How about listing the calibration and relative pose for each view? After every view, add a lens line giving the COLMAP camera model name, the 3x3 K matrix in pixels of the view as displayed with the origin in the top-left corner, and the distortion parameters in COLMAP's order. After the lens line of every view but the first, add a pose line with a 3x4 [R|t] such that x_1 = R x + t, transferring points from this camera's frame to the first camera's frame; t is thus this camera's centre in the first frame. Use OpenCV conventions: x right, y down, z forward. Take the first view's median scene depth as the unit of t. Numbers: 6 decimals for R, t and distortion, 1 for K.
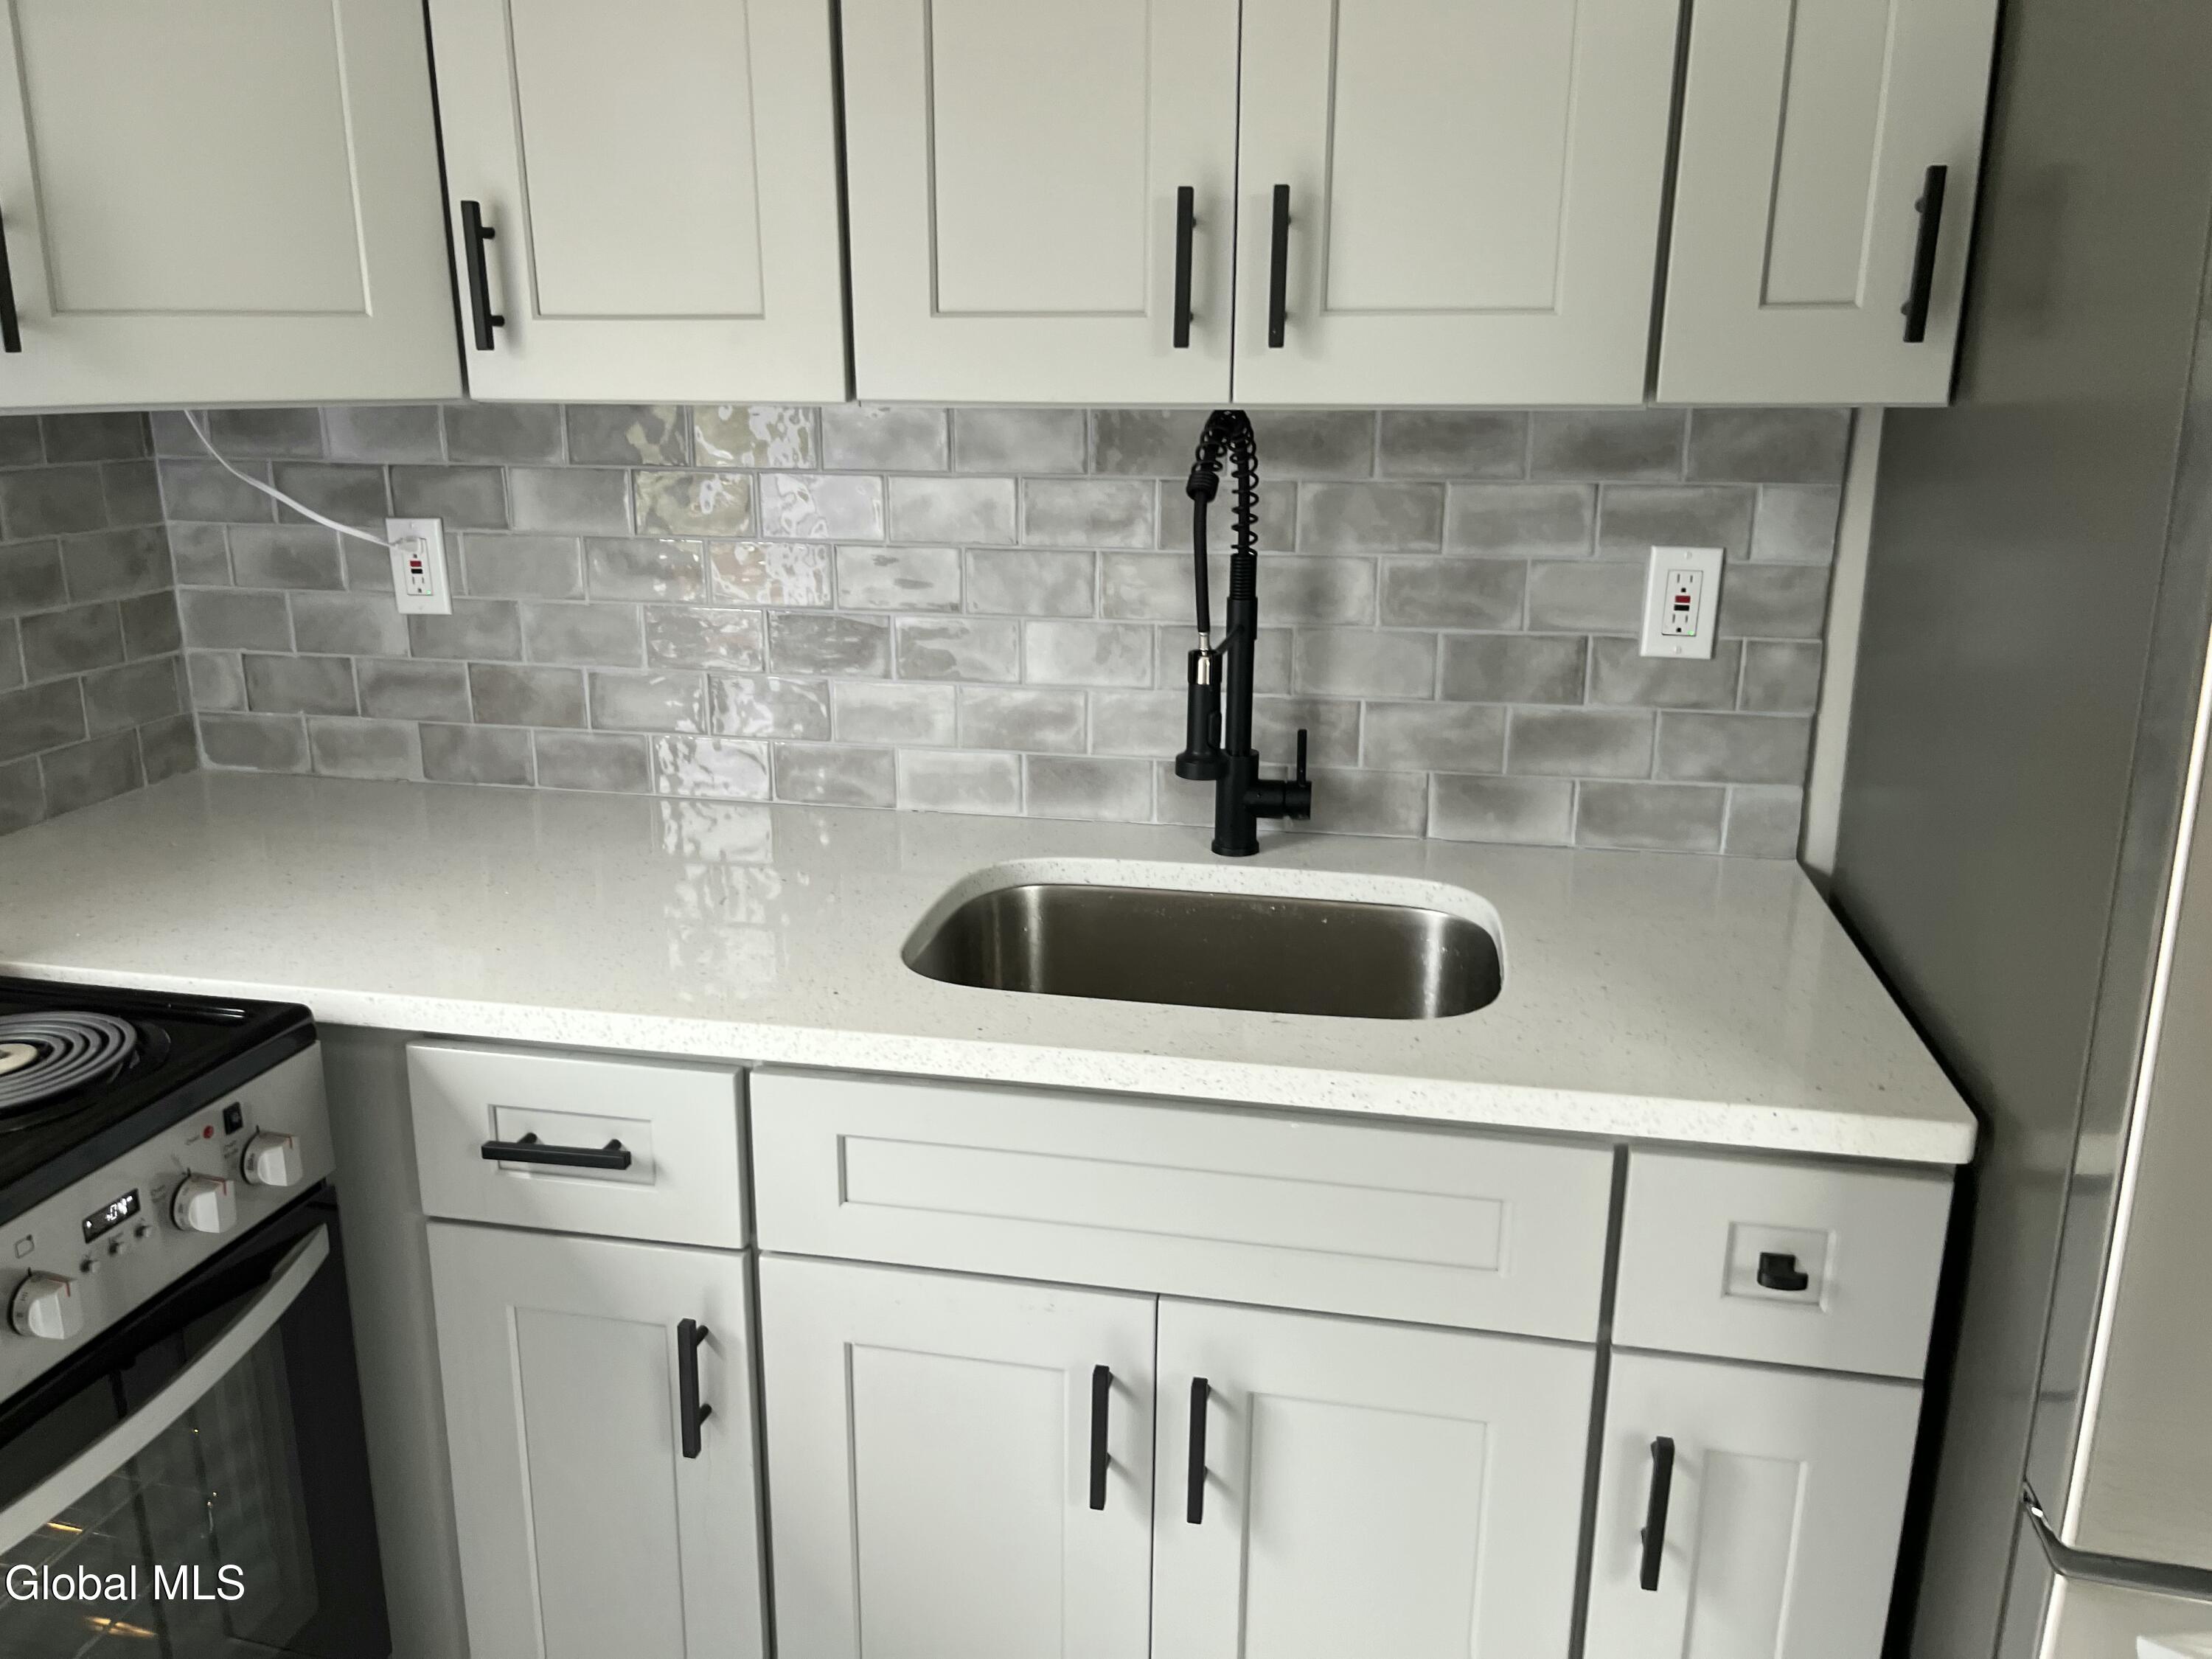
lens RADIAL K [[1689.0, 0, 1099.6], [0, 1689.0, 814.9], [0, 0, 1]] dist [0.045796, -0.052211]
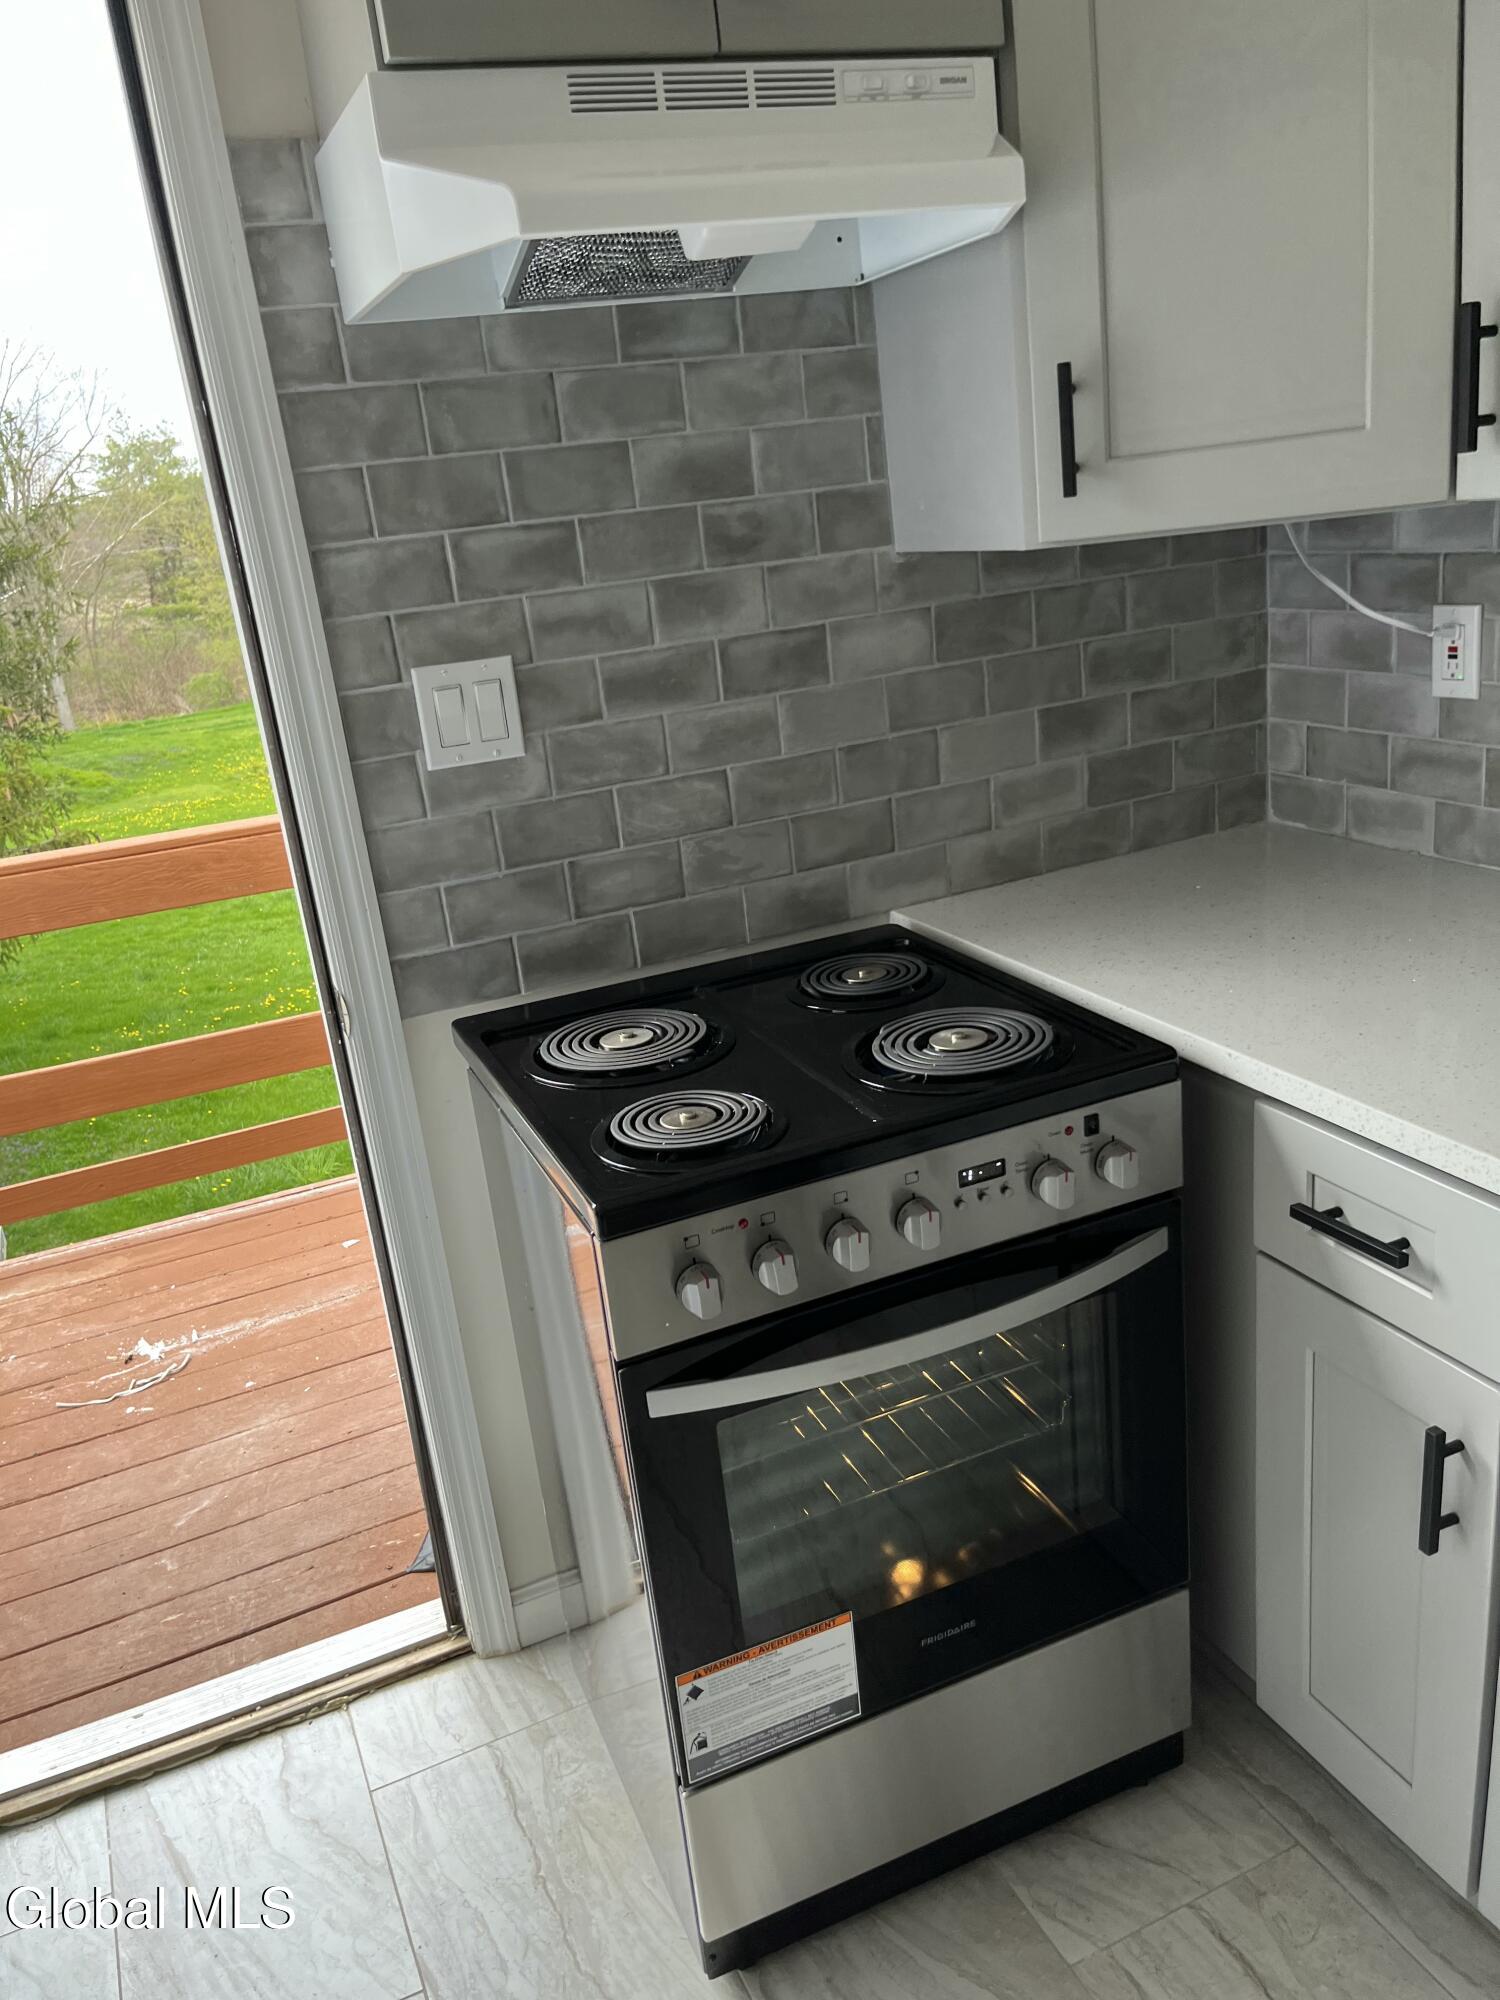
lens RADIAL K [[1527.1, 0, 747.0], [0, 1527.1, 1007.7], [0, 0, 1]] dist [0.045796, -0.052211]
pose [[0.577548, 0.202906, -0.790739, 0.144020], [-0.109021, 0.979113, 0.171615, -0.047283], [0.809045, -0.012909, 0.587606, 0.086737]]
